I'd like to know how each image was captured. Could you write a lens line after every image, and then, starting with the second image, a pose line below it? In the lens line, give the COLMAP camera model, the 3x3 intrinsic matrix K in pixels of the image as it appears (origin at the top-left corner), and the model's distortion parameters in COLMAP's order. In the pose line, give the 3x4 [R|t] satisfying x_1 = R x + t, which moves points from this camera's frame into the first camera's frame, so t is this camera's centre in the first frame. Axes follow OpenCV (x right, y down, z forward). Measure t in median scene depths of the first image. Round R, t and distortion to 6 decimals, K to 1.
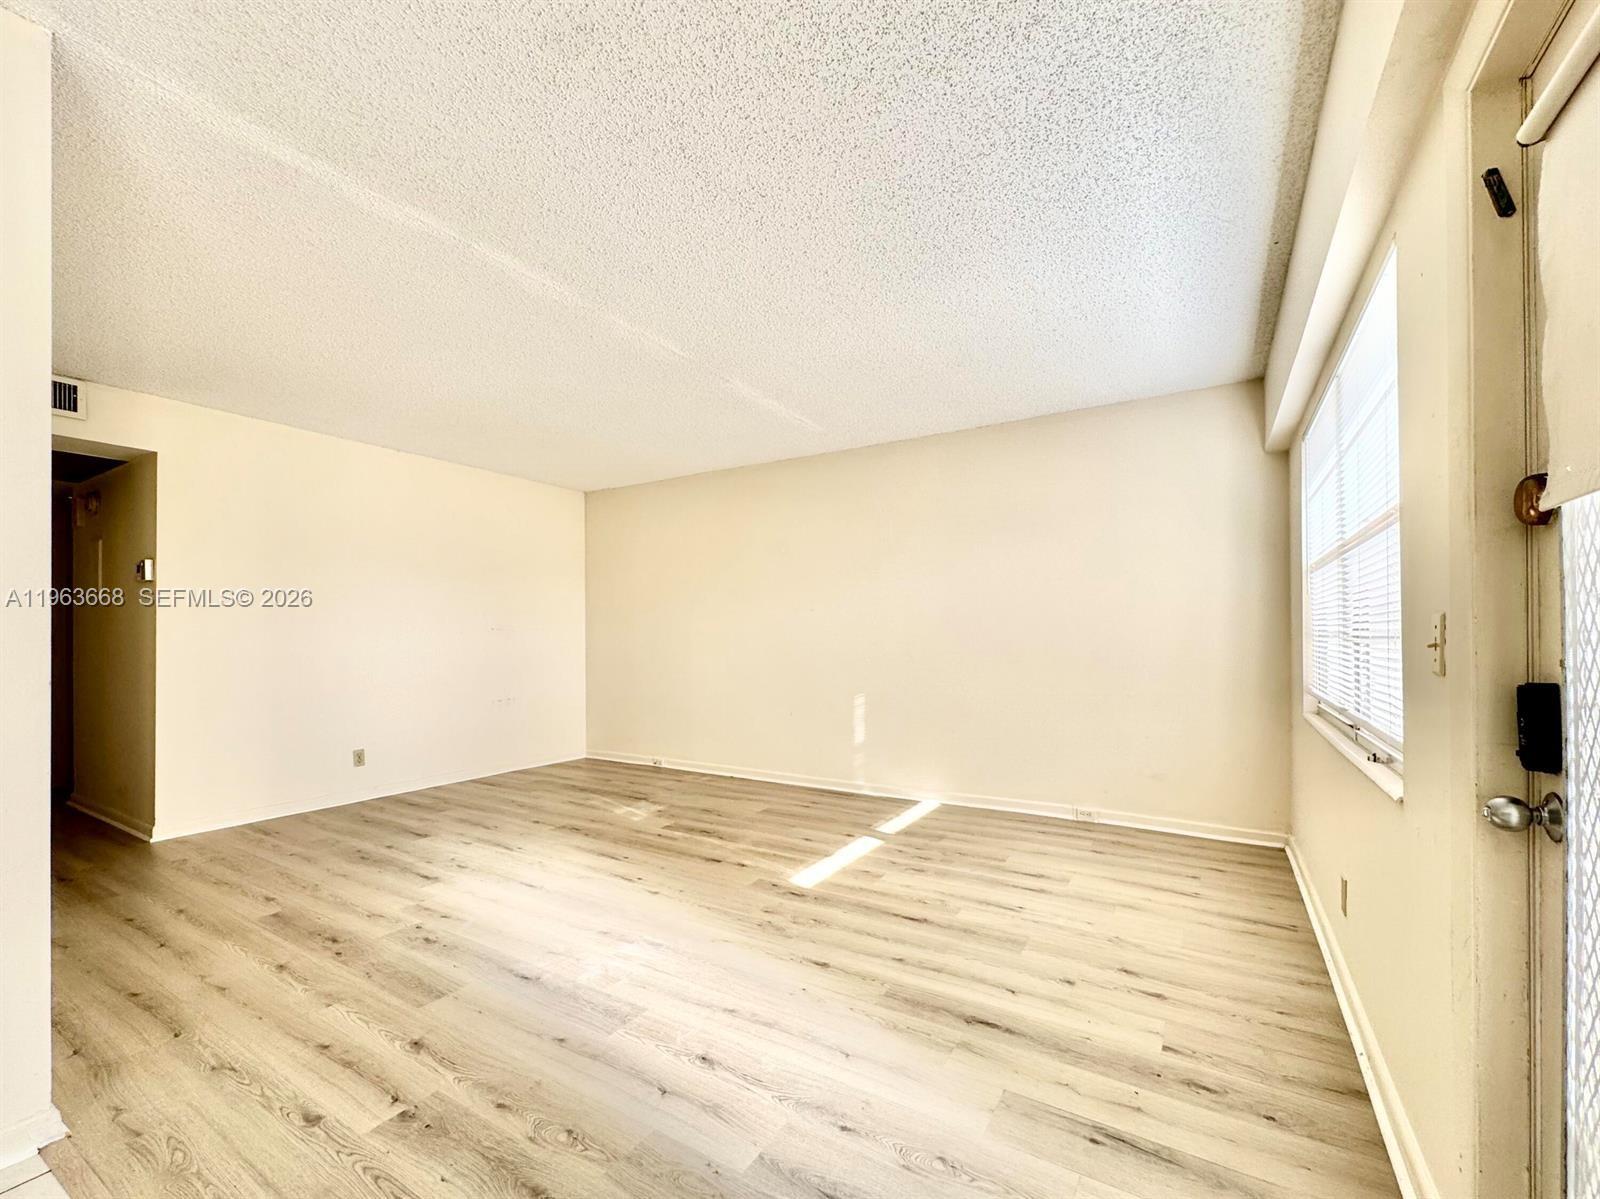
lens RADIAL K [[679.8, 0, 798.3], [0, 679.8, 633.8], [0, 0, 1]] dist [-0.003809, -0.000583]
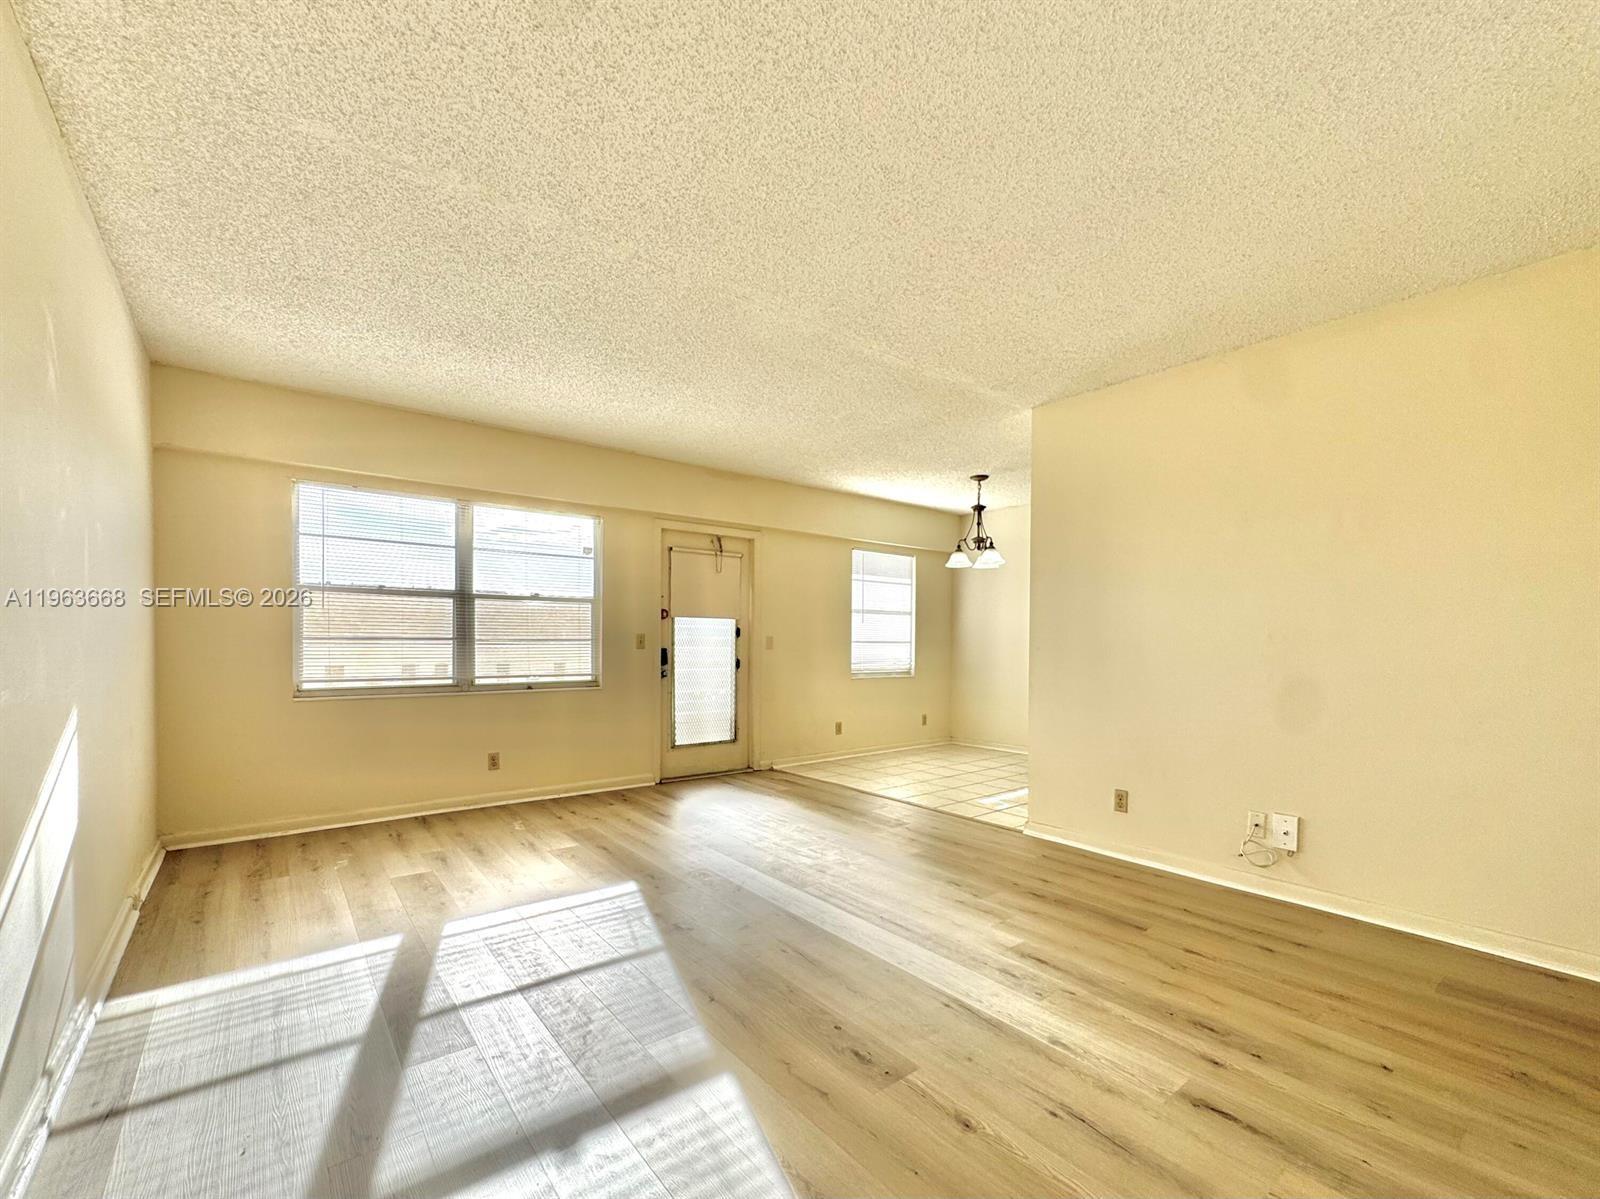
lens RADIAL K [[683.9, 0, 799.5], [0, 683.9, 643.7], [0, 0, 1]] dist [-0.005954, -0.000375]
pose [[-0.939162, -0.005969, 0.343423, -0.574149], [-0.006224, 0.999981, 0.000359, 0.006247], [-0.343419, -0.001800, -0.939181, 1.867692]]
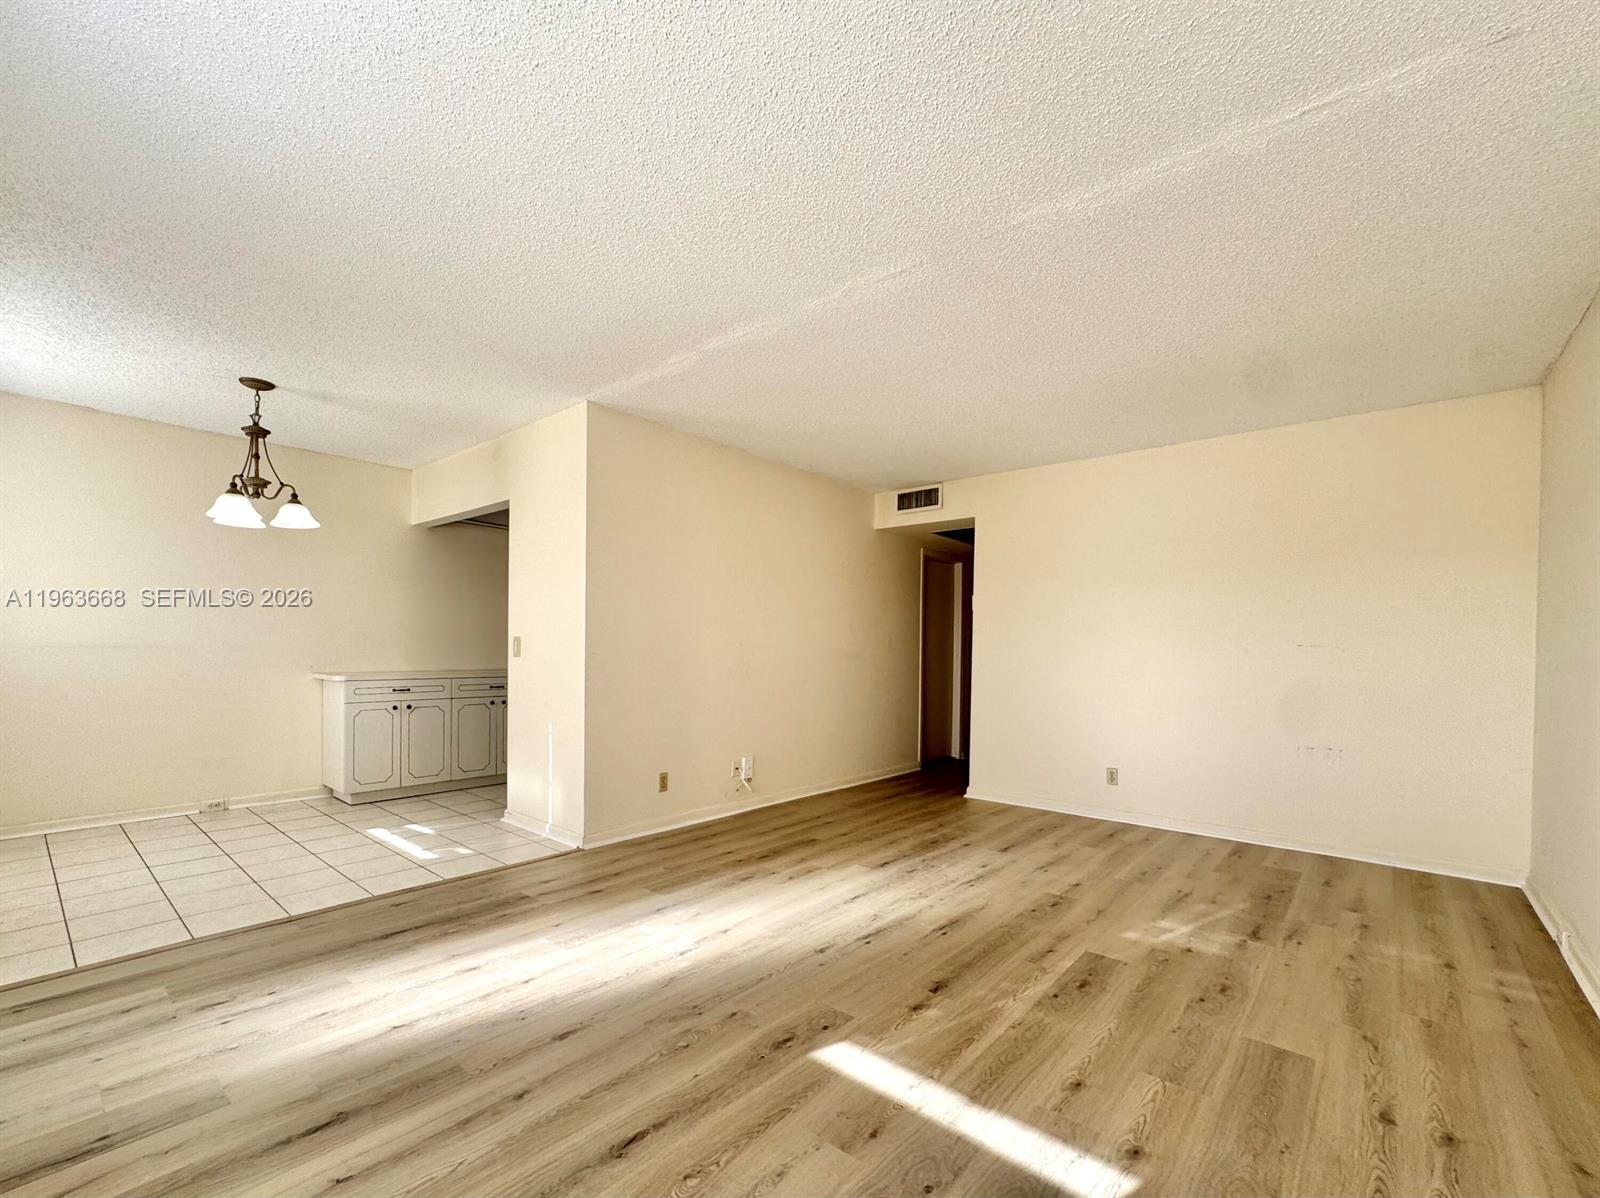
lens RADIAL K [[683.9, 0, 799.5], [0, 683.9, 643.2], [0, 0, 1]] dist [-0.005954, -0.000375]
pose [[-0.156098, -0.007491, -0.987713, 0.627358], [-0.011459, 0.999918, -0.005772, -0.002589], [0.987675, 0.010417, -0.156171, 1.065692]]
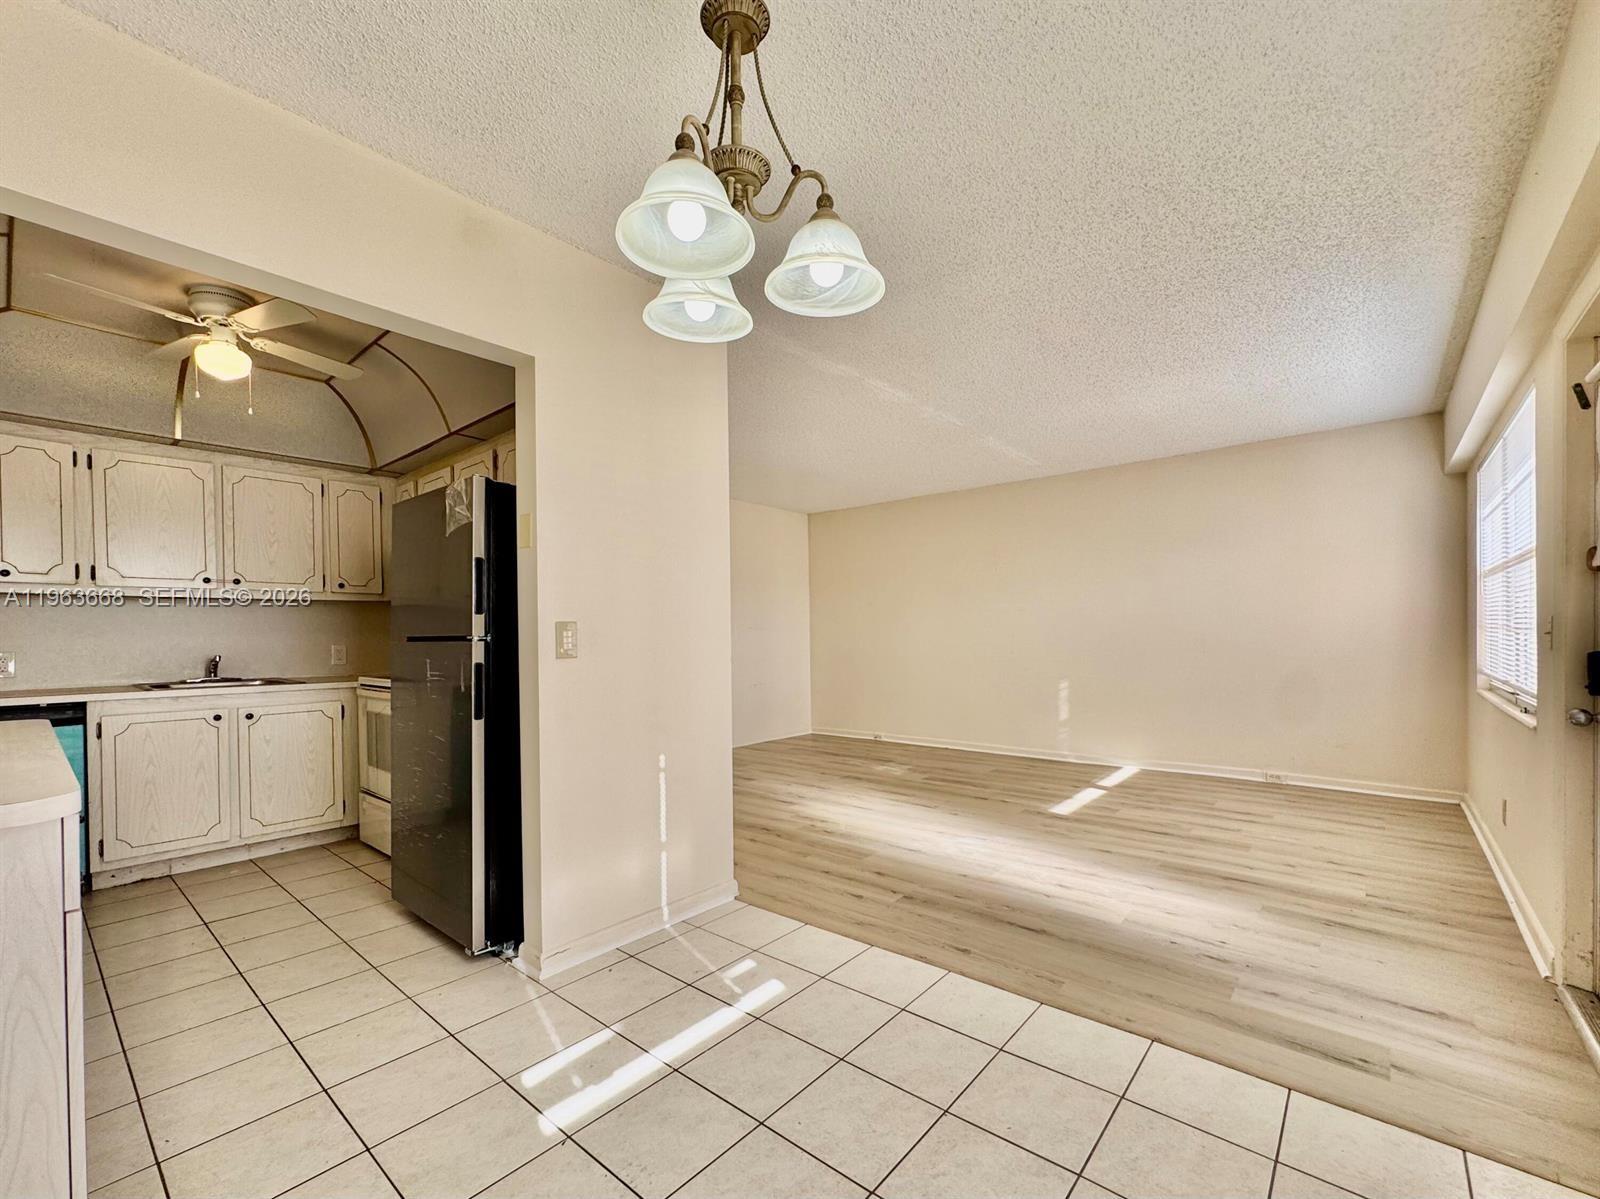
lens RADIAL K [[683.9, 0, 799.5], [0, 683.9, 643.7], [0, 0, 1]] dist [-0.005954, -0.000375]
pose [[0.987834, -0.006662, -0.155369, -0.296287], [0.009672, 0.999780, 0.018625, -0.002877], [0.155210, -0.019901, 0.987681, -0.432888]]
